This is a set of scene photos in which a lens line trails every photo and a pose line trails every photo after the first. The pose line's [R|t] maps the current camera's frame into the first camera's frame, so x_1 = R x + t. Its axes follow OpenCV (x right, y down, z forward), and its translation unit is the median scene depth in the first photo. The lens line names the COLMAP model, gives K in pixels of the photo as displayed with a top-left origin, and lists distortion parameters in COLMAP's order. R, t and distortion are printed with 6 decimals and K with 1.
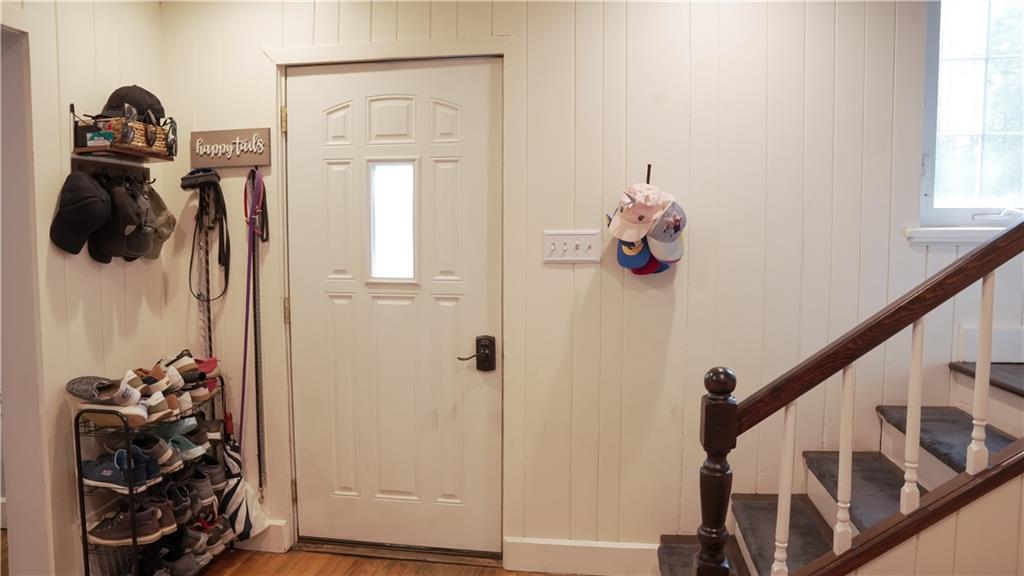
lens RADIAL K [[698.5, 0, 512.0], [0, 698.5, 288.0], [0, 0, 1]] dist [-0.137526, 0.107599]
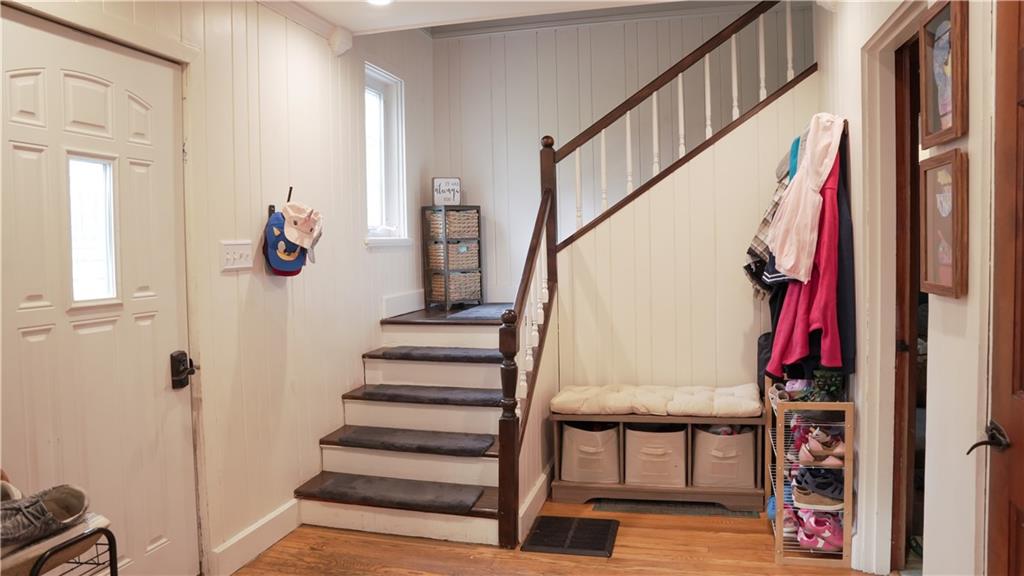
lens RADIAL K [[705.7, 0, 511.2], [0, 705.7, 270.9], [0, 0, 1]] dist [-0.152664, 0.110082]
pose [[0.121878, -0.043359, 0.991598, -0.905926], [0.087665, 0.995611, 0.032760, -0.031598], [-0.988666, 0.082936, 0.125144, 0.423611]]
